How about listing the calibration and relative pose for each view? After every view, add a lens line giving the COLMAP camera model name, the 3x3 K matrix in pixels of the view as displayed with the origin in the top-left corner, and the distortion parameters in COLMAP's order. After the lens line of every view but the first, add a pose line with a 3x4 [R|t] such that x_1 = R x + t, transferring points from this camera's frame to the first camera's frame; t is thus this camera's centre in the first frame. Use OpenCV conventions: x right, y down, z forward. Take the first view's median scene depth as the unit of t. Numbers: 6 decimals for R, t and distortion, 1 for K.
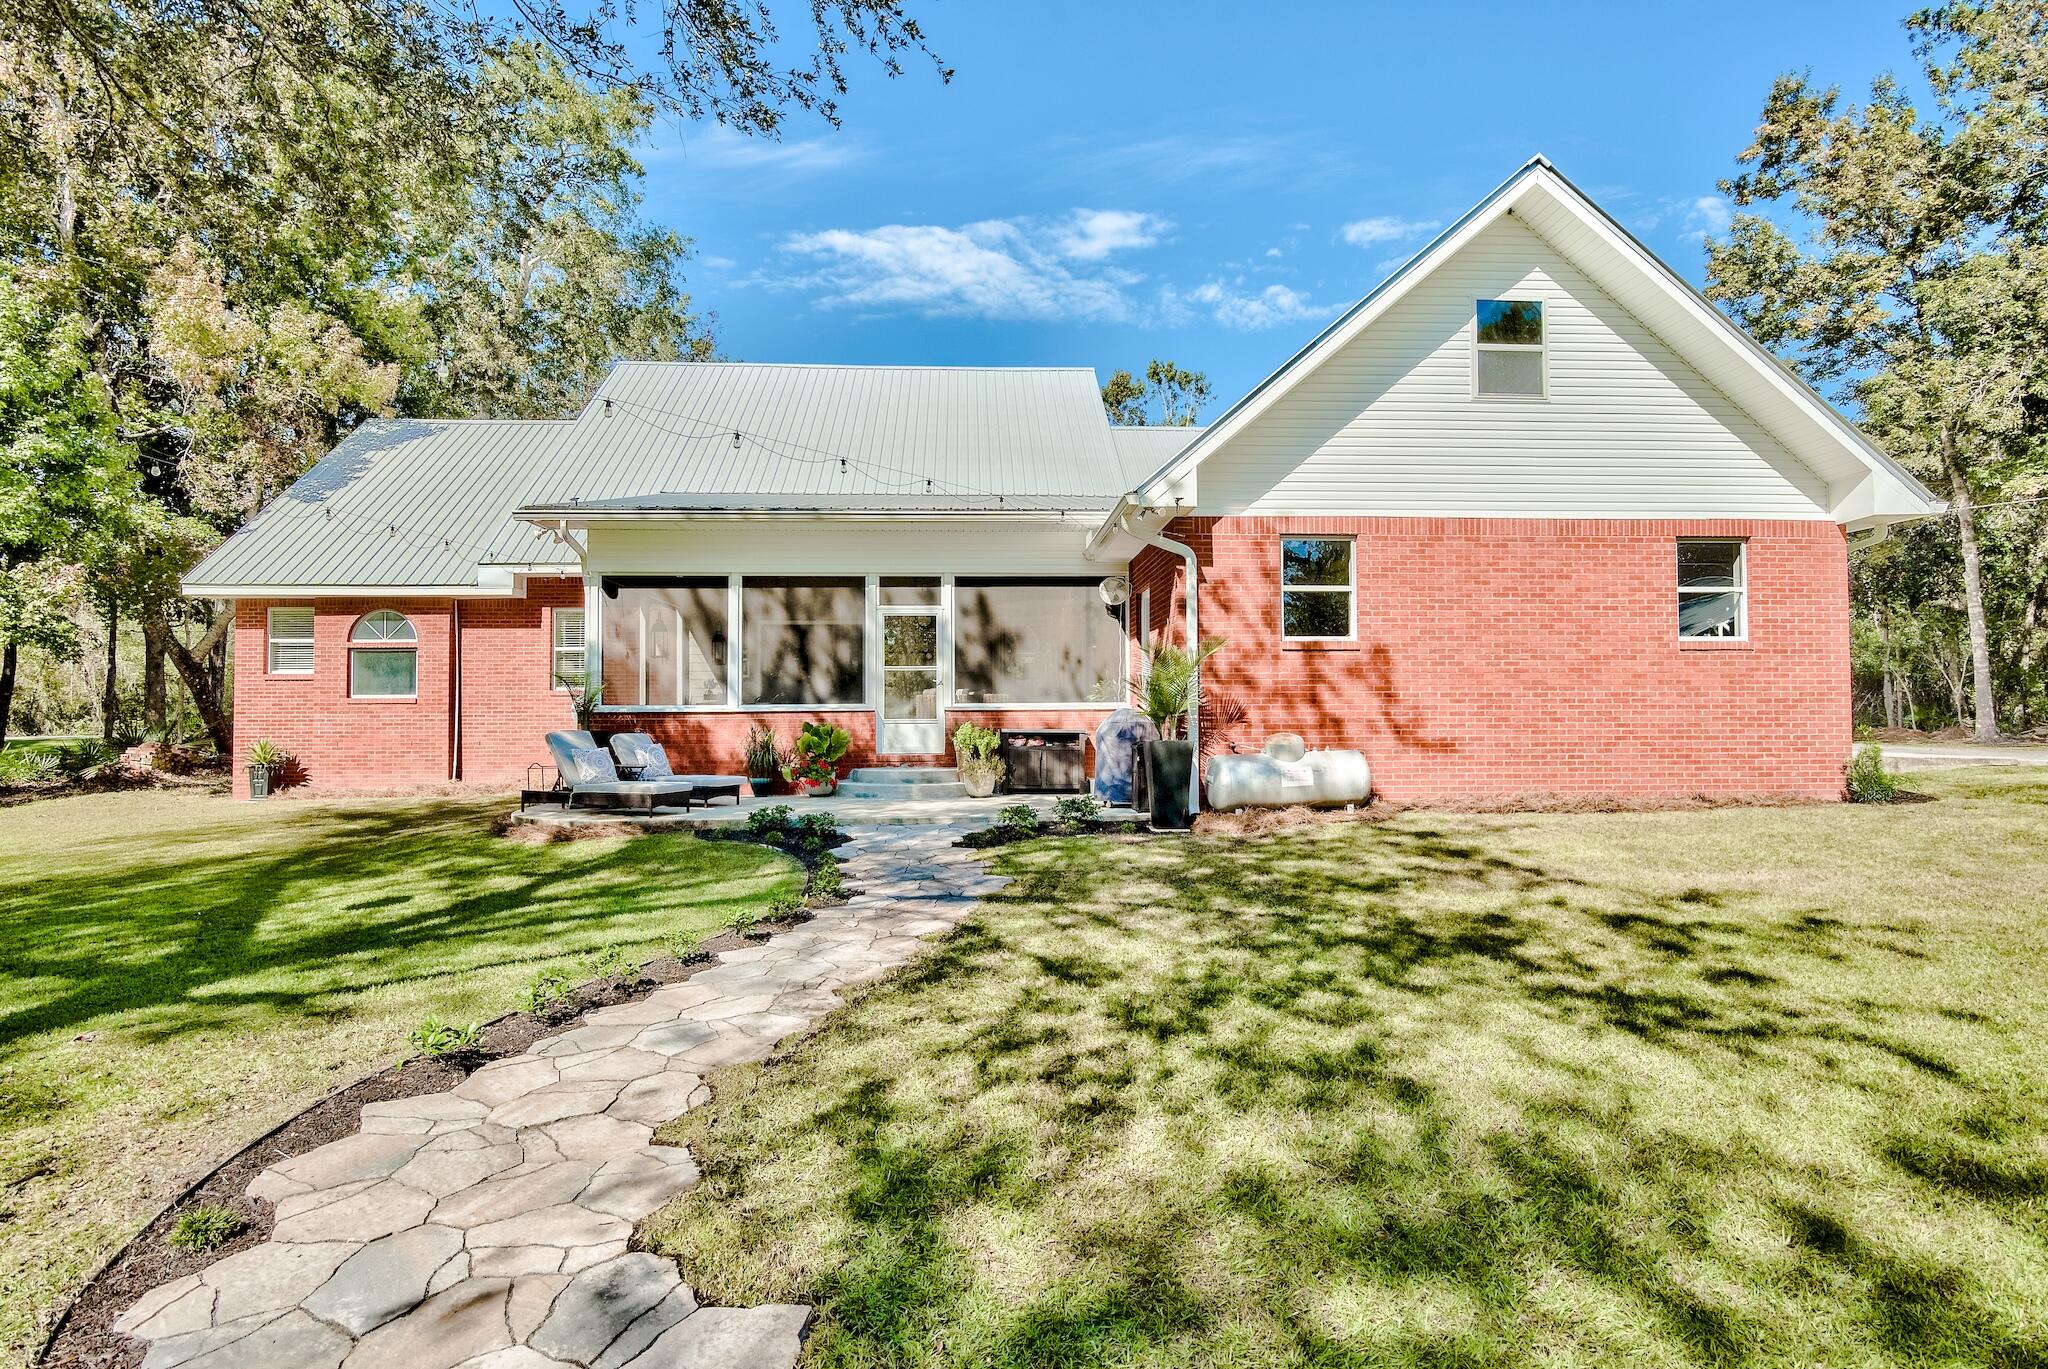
lens RADIAL K [[1014.2, 0, 1040.4], [0, 1014.2, 703.7], [0, 0, 1]] dist [-0.000323, -0.000188]
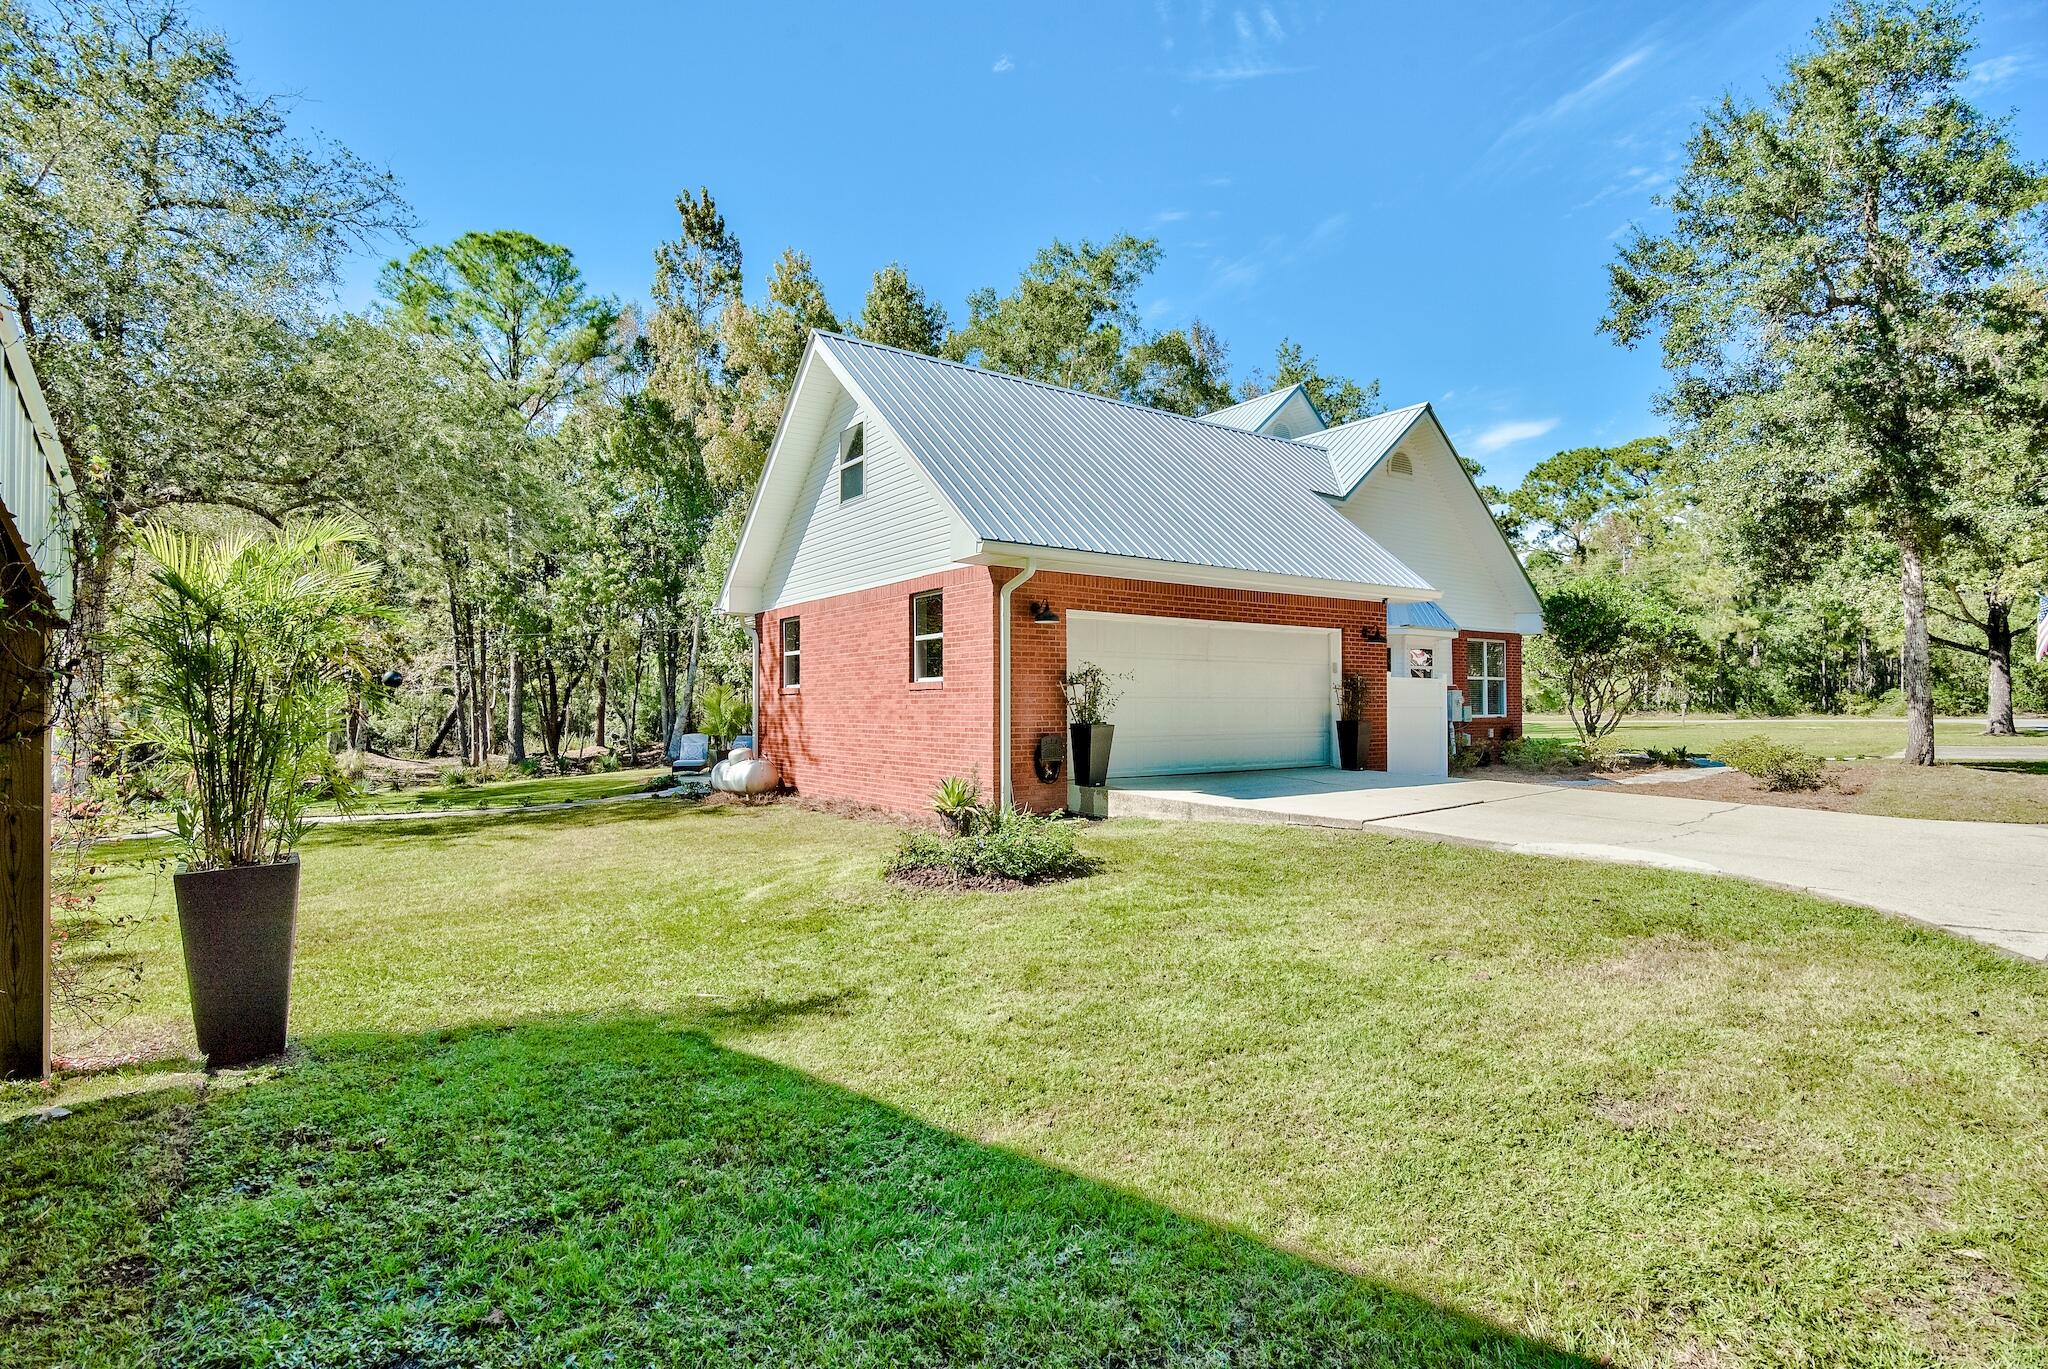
lens RADIAL K [[1014.2, 0, 1040.4], [0, 1014.2, 703.7], [0, 0, 1]] dist [-0.000323, -0.000188]
pose [[0.553344, -0.003353, -0.832946, 1.471662], [-0.002701, 0.999979, -0.005820, -0.026492], [0.832948, 0.005470, 0.553324, 0.415705]]
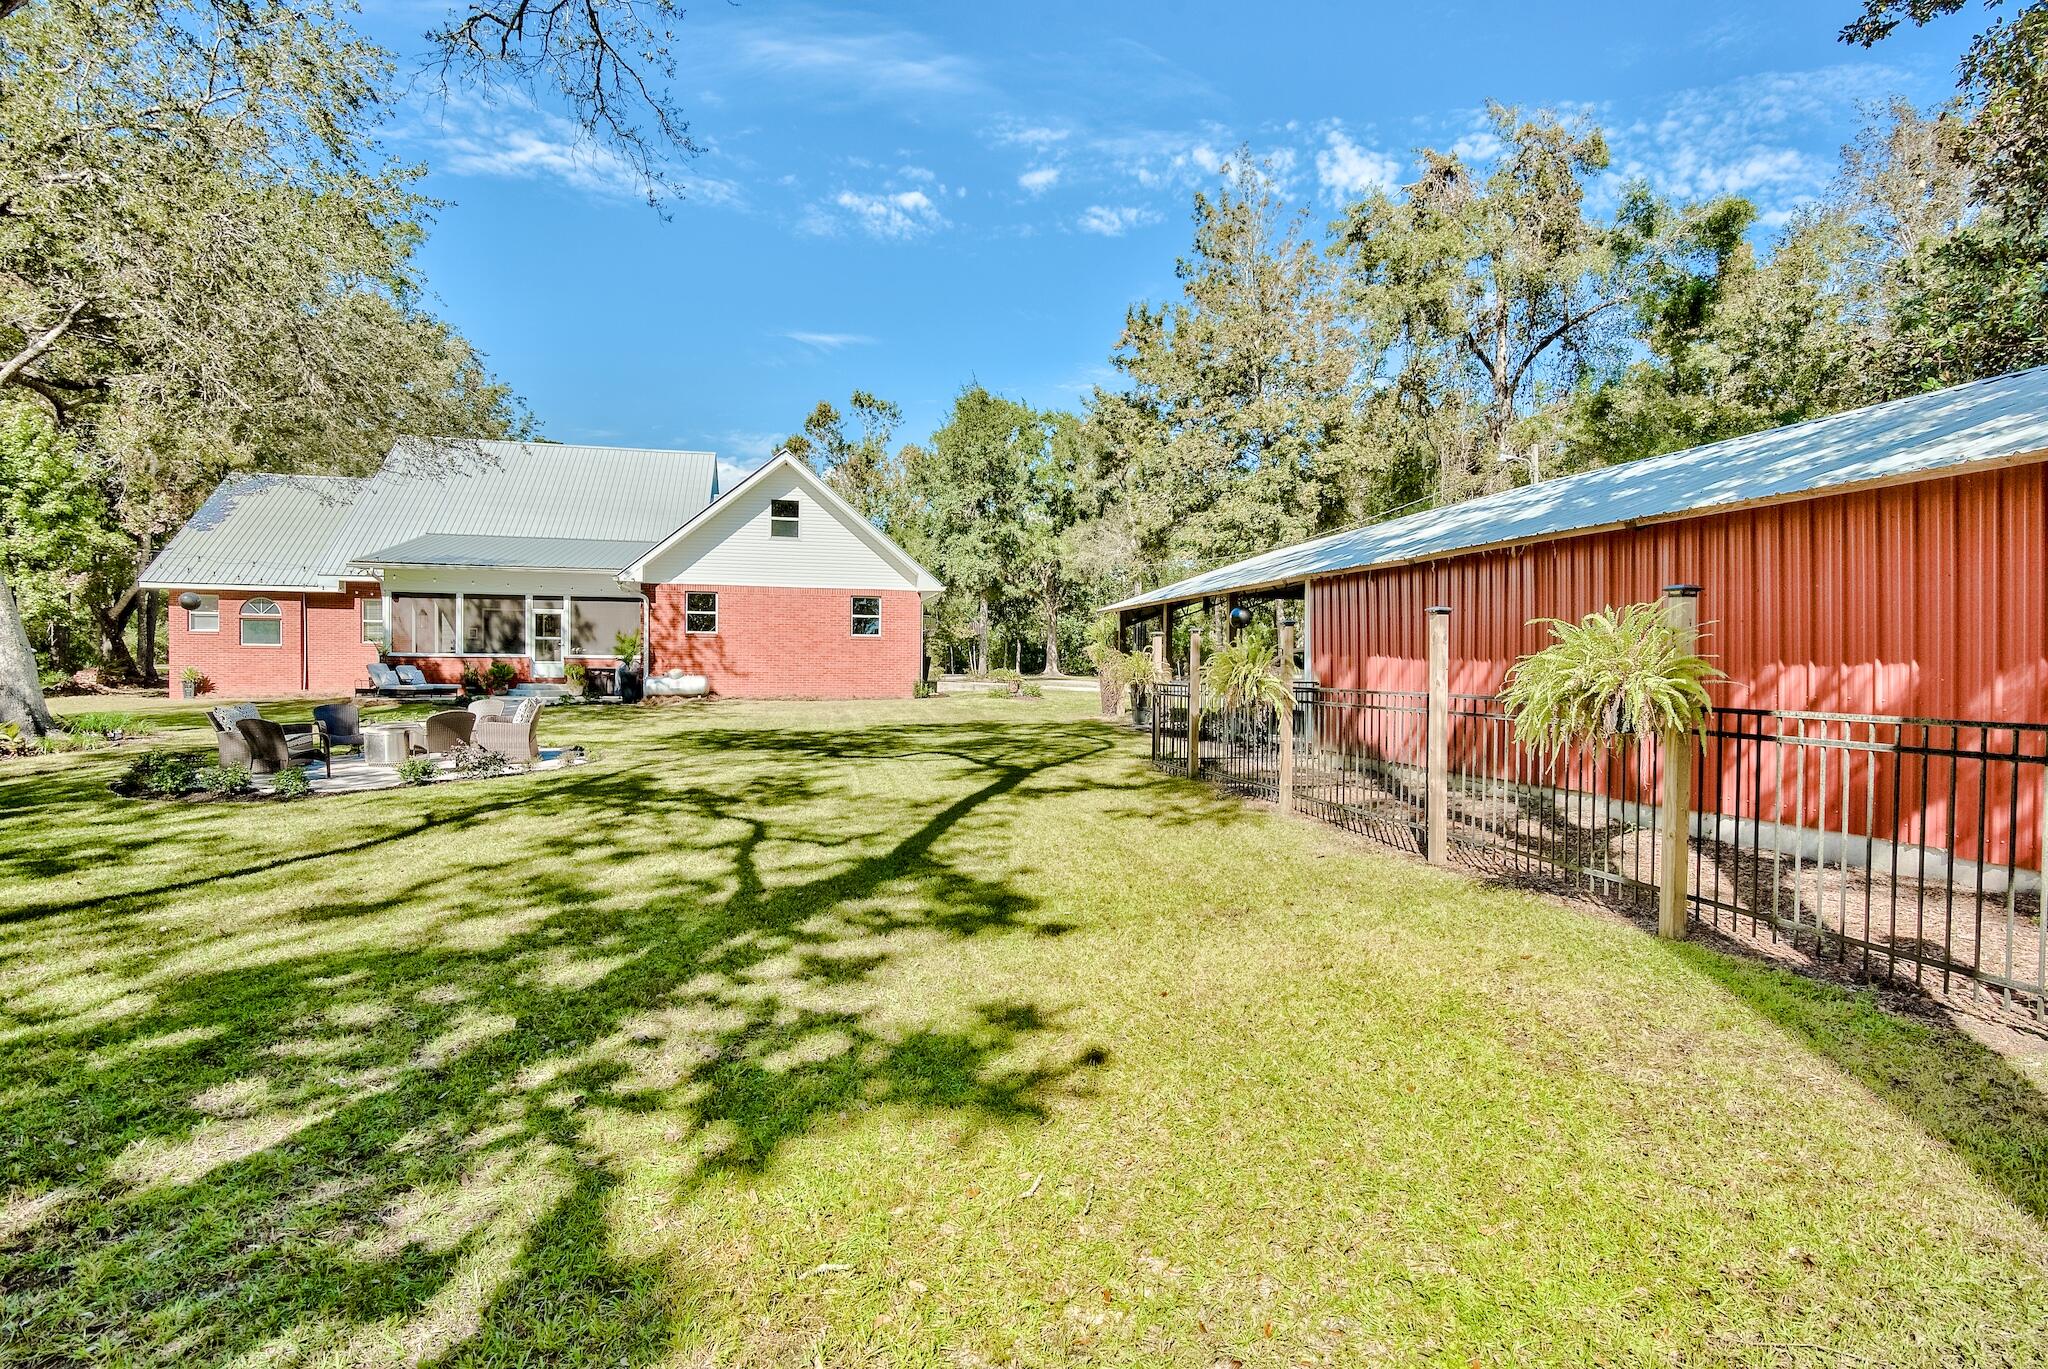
lens RADIAL K [[1054.1, 0, 1079.1], [0, 1054.1, 682.3], [0, 0, 1]] dist [-0.021838, 0.015730]
pose [[0.984120, 0.014543, 0.176910, 0.629707], [-0.018919, 0.999555, 0.023076, -0.014439], [-0.176496, -0.026056, 0.983956, -1.484109]]
